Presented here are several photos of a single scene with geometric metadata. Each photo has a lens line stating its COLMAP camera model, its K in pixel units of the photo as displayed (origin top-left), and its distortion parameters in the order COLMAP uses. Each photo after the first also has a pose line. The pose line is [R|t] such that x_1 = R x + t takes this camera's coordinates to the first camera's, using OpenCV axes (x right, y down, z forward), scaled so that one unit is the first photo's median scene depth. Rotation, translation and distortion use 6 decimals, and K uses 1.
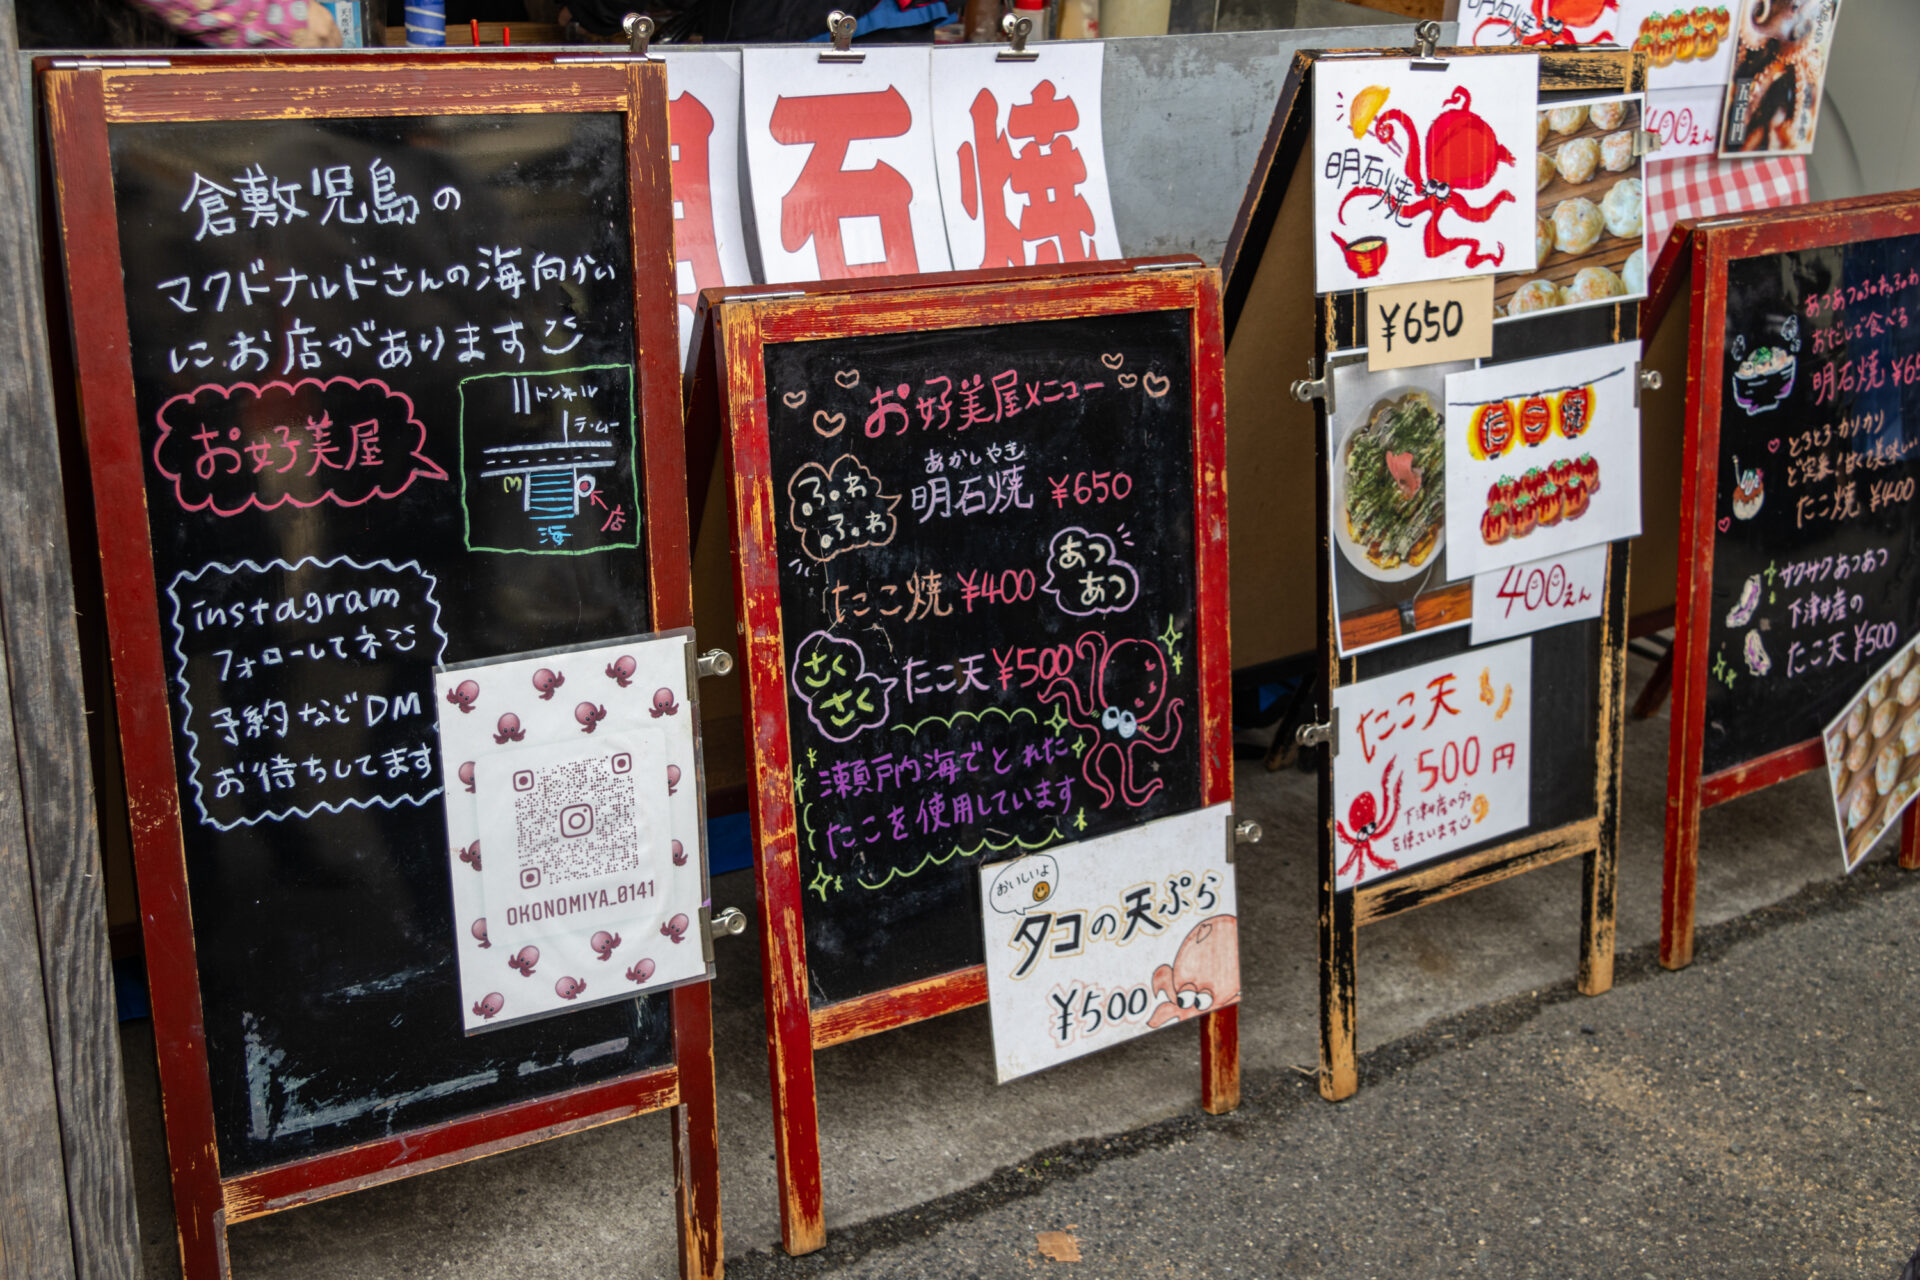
lens RADIAL K [[2241.7, 0, 960.0], [0, 2241.7, 640.0], [0, 0, 1]] dist [0.016934, 0.016009]
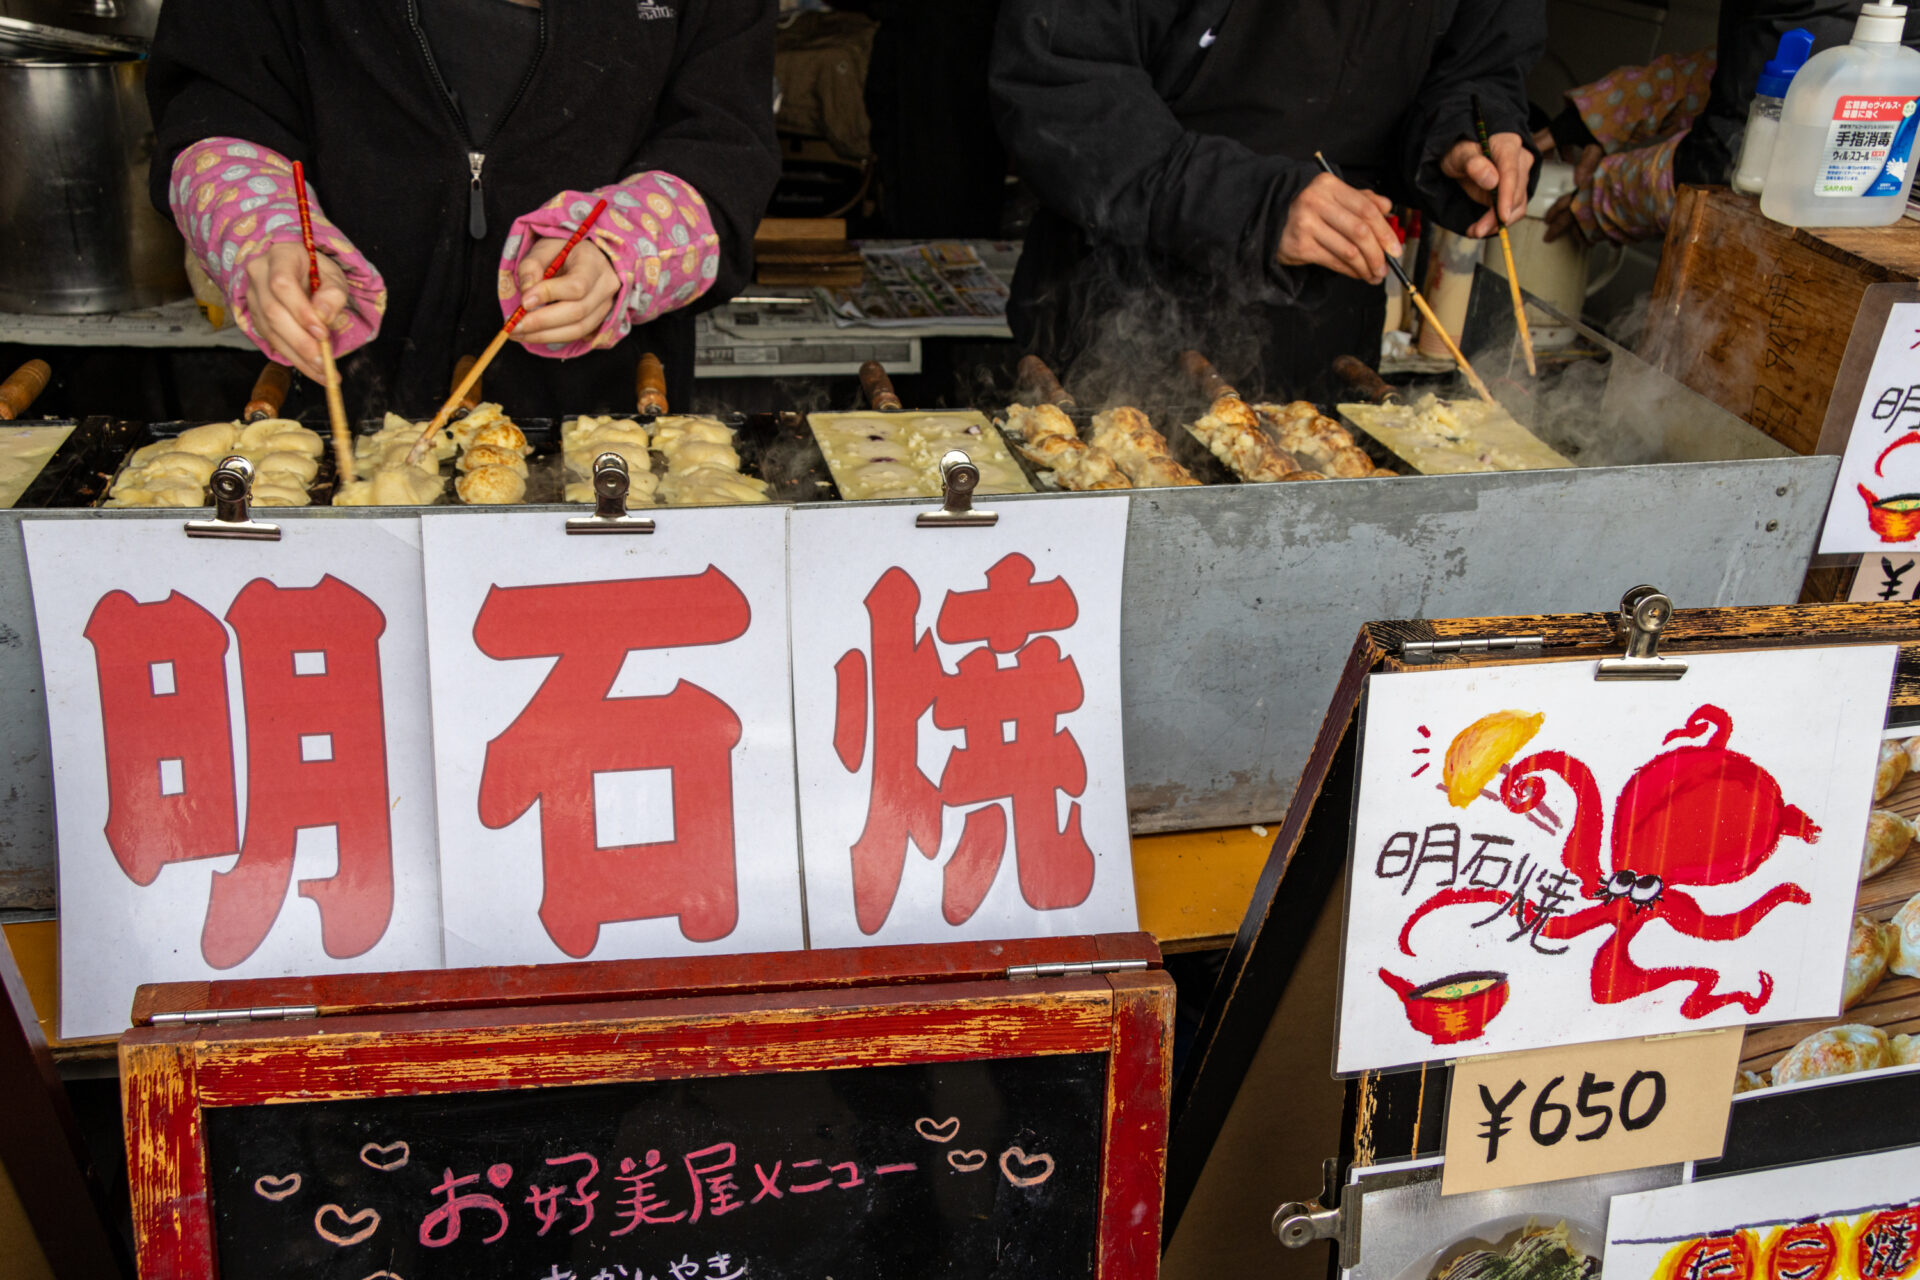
lens RADIAL K [[1761.3, 0, 960.0], [0, 1761.3, 640.0], [0, 0, 1]] dist [-0.054524, 0.086827]
pose [[0.933120, 0.152428, -0.325658, 0.192966], [-0.136834, 0.988088, 0.070413, -0.270251], [0.332512, -0.021142, 0.942862, 0.567642]]
